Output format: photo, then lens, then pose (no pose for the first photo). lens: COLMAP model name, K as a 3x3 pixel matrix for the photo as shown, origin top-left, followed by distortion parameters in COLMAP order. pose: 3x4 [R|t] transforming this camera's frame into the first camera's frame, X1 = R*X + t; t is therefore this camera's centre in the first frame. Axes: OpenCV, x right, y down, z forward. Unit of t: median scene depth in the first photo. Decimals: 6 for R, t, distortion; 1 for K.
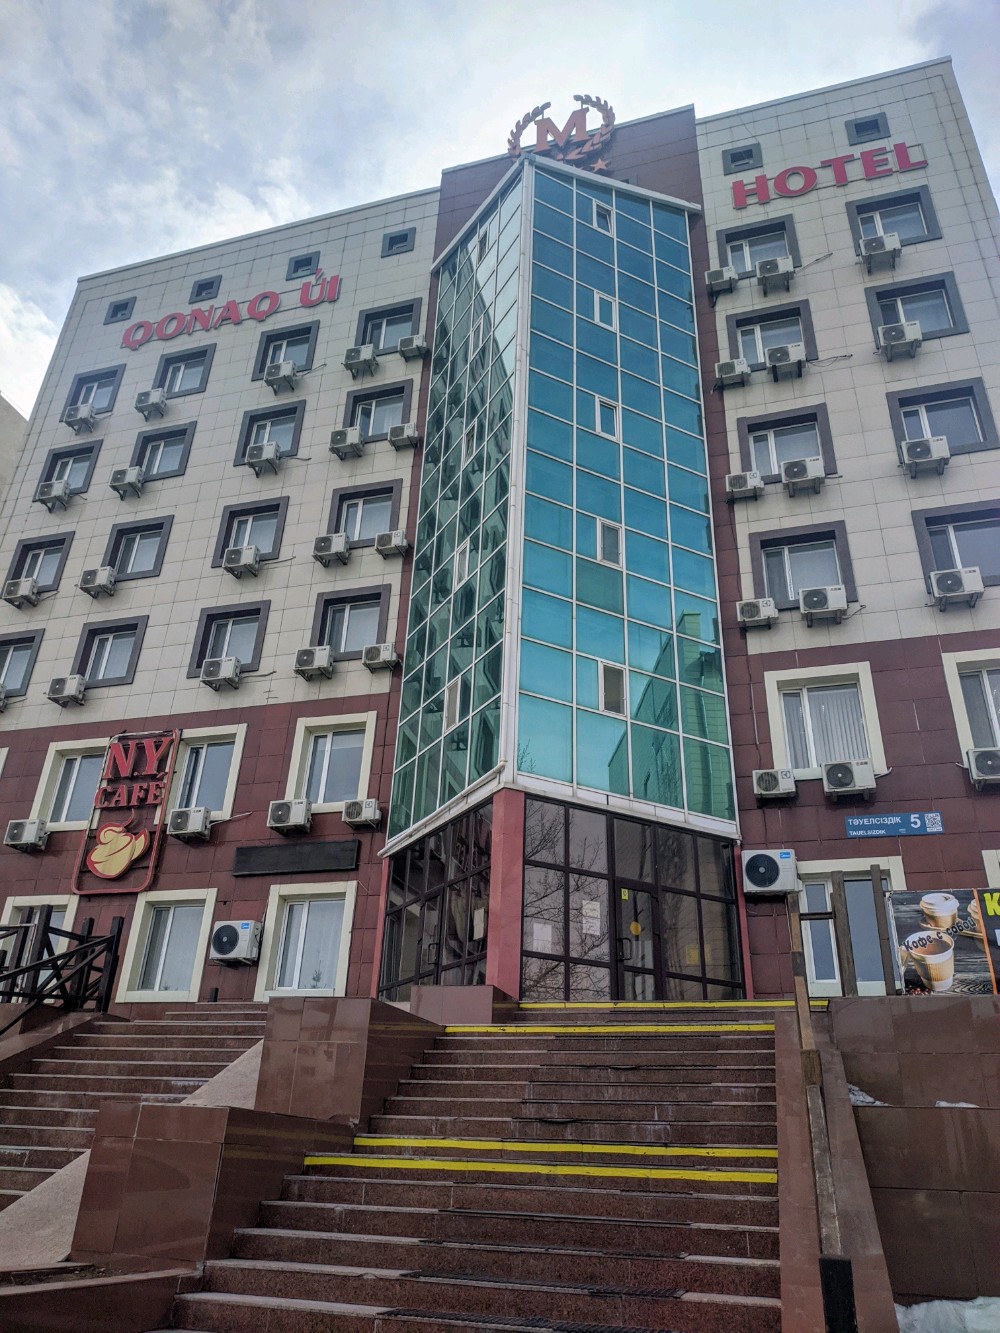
lens RADIAL K [[933.7, 0, 500.0], [0, 933.7, 666.5], [0, 0, 1]] dist [0.036721, -0.063833]
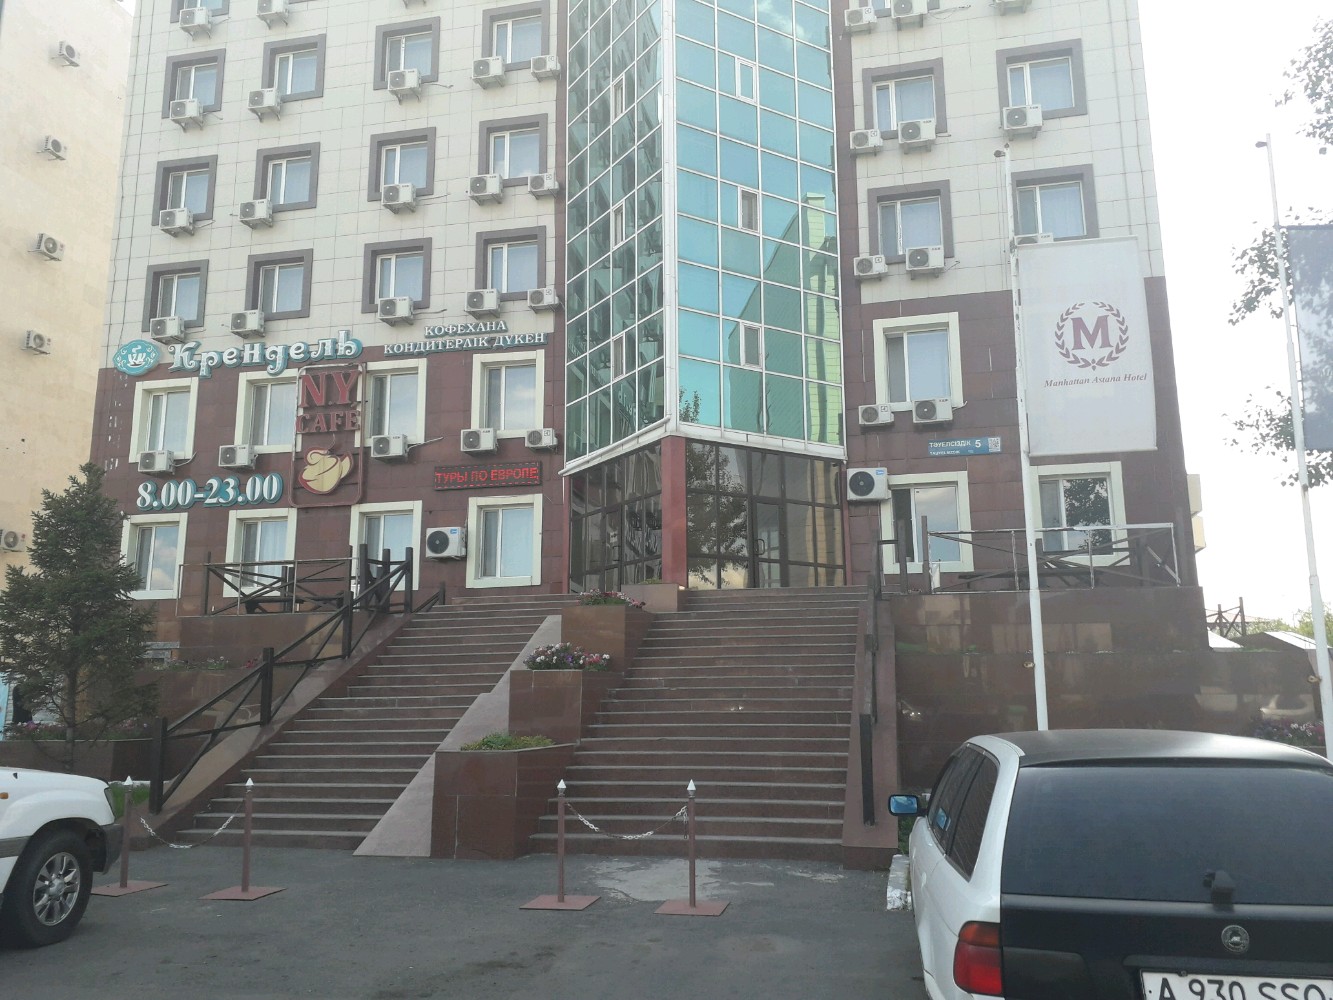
lens RADIAL K [[1040.6, 0, 676.9], [0, 1040.6, 498.3], [0, 0, 1]] dist [0.183070, -0.443581]
pose [[0.996353, -0.031312, 0.079368, -0.077438], [0.006431, 0.955142, 0.296079, -0.159864], [-0.085078, -0.294489, 0.951860, -0.307150]]
